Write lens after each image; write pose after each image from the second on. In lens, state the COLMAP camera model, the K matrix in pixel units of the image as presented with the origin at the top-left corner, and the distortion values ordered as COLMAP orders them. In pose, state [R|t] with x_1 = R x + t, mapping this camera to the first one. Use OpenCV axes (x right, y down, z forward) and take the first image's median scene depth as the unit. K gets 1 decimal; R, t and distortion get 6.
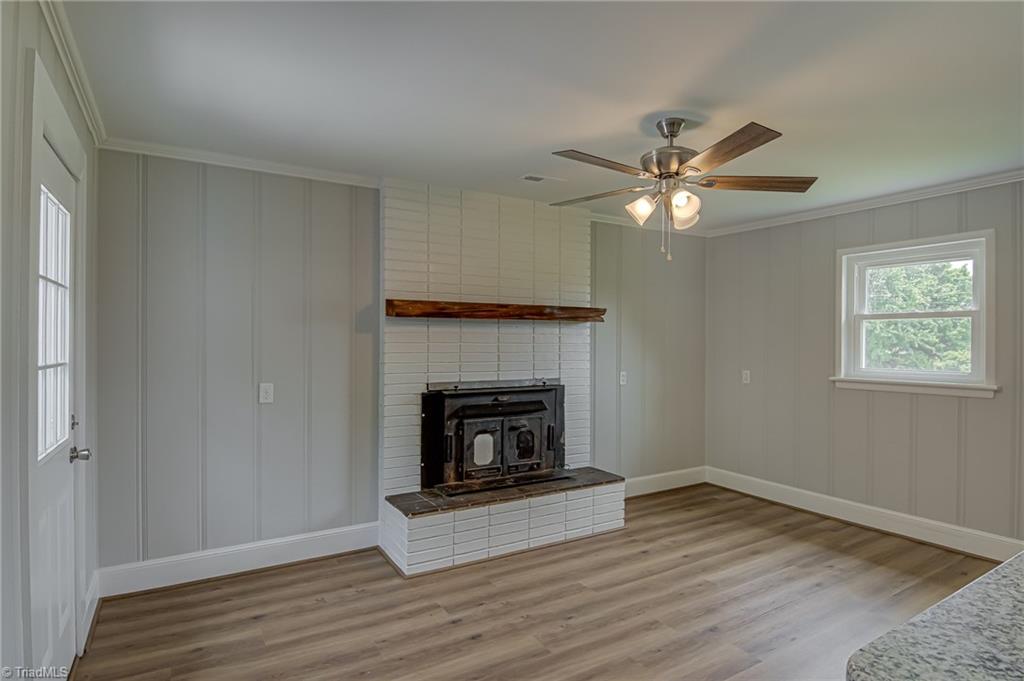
lens RADIAL K [[554.5, 0, 529.5], [0, 554.5, 343.2], [0, 0, 1]] dist [-0.003770, -0.000845]
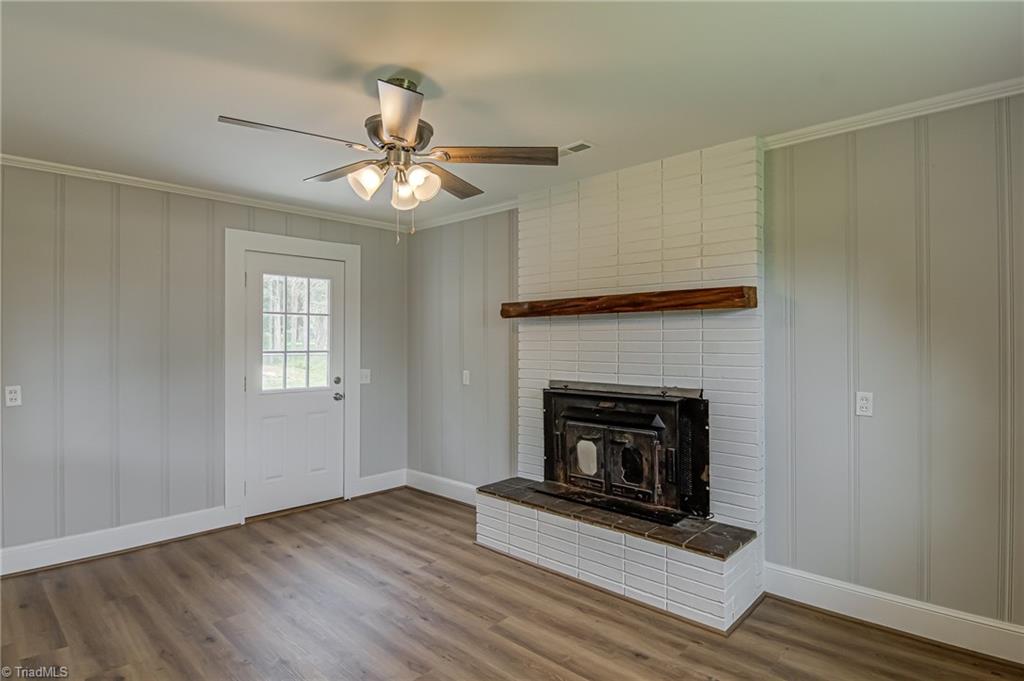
lens RADIAL K [[560.1, 0, 514.0], [0, 560.1, 338.3], [0, 0, 1]] dist [-0.004069, -0.000299]
pose [[0.247736, -0.007514, -0.968798, 0.787767], [0.001088, 0.999971, -0.007478, 0.002170], [0.968827, 0.000798, 0.247737, 0.659321]]
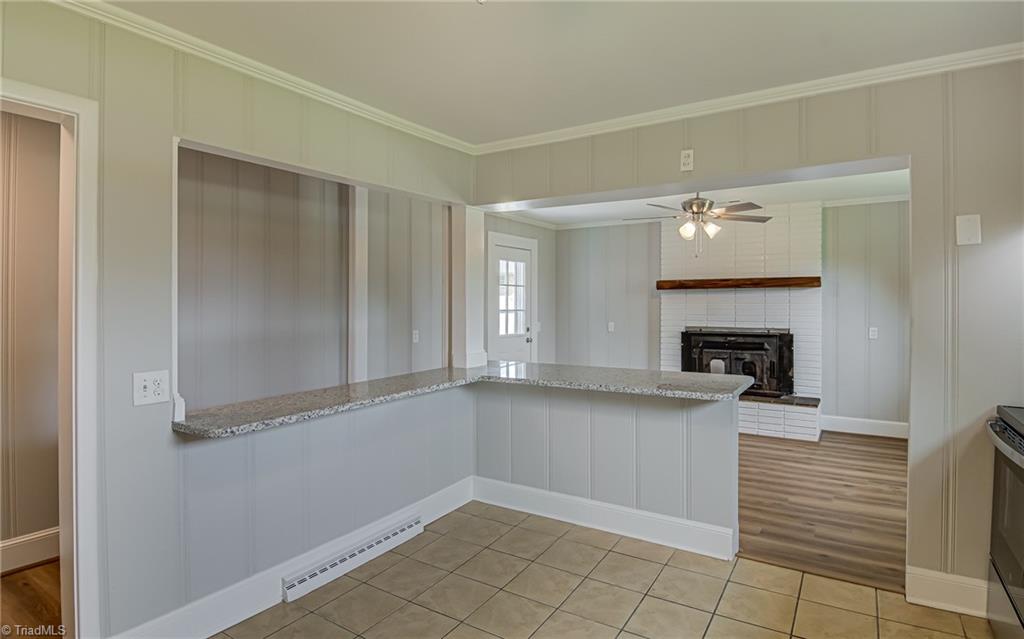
lens RADIAL K [[554.9, 0, 514.3], [0, 554.9, 305.0], [0, 0, 1]] dist [-0.001183, -0.001606]
pose [[0.433876, 0.002069, -0.900970, 1.132219], [0.001573, 0.999994, 0.003054, -0.001965], [0.900971, -0.002742, 0.433871, -0.244343]]
